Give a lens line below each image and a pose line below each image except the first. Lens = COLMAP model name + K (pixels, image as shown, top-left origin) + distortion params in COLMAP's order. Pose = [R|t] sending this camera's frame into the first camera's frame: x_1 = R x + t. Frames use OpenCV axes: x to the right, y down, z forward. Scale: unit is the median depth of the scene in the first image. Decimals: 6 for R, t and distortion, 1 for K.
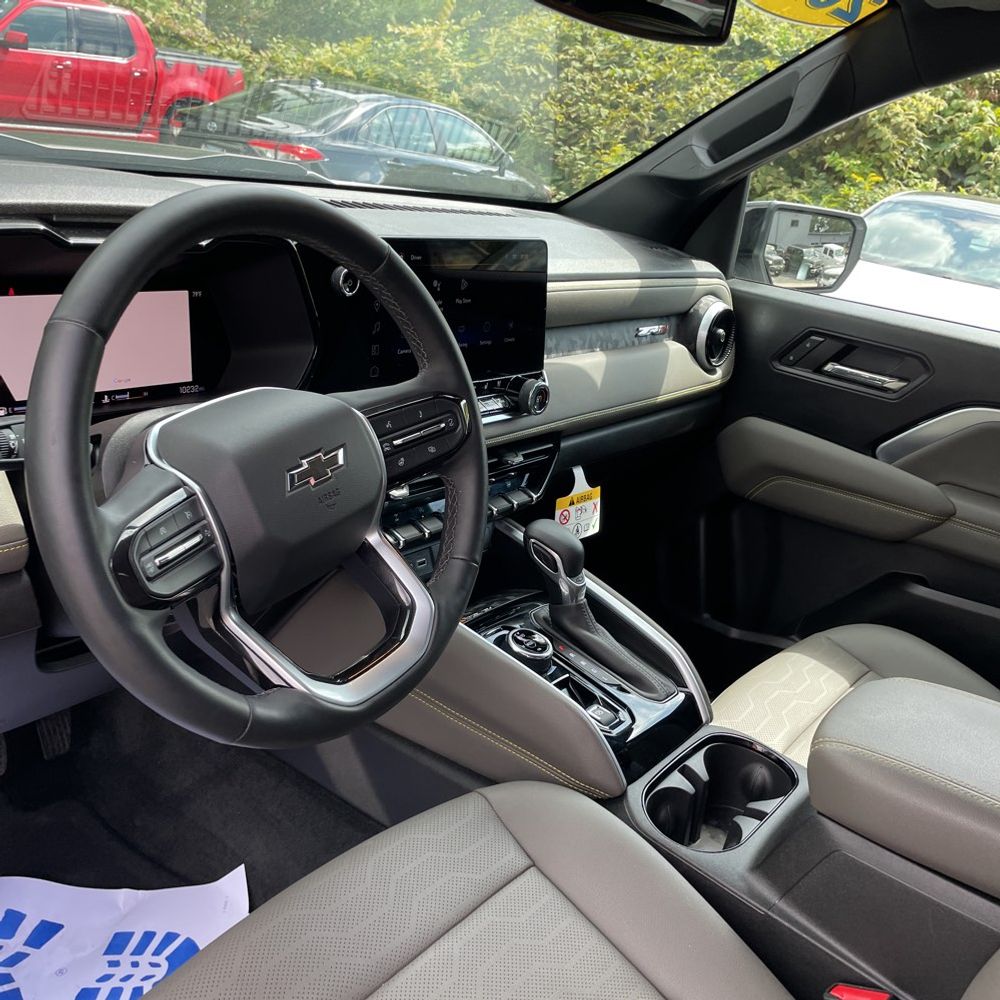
lens RADIAL K [[1031.1, 0, 516.9], [0, 1031.1, 502.1], [0, 0, 1]] dist [0.092280, -0.147743]
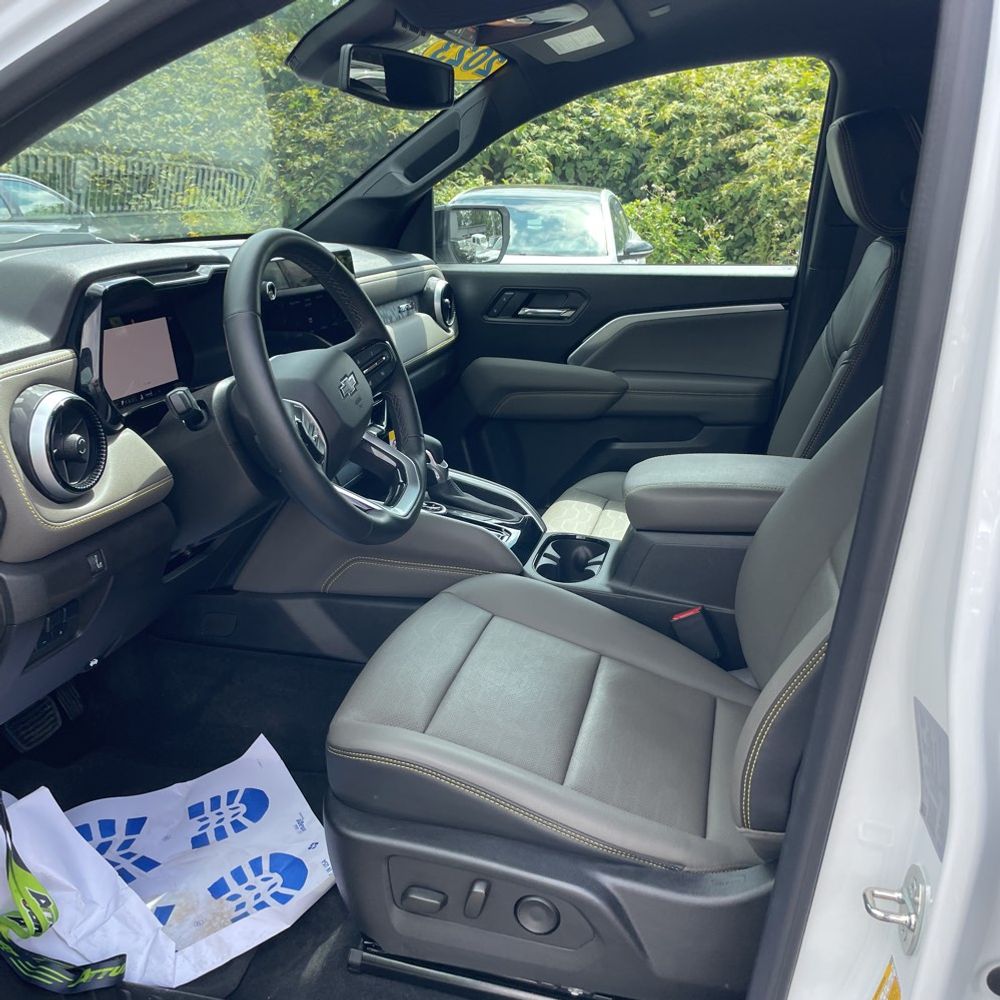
lens RADIAL K [[1011.2, 0, 545.6], [0, 1011.2, 499.1], [0, 0, 1]] dist [0.128479, -0.272097]
pose [[0.892150, -0.263151, 0.367179, -0.260271], [0.268963, 0.962467, 0.036273, 0.079130], [-0.362943, 0.066396, 0.929443, -0.302845]]
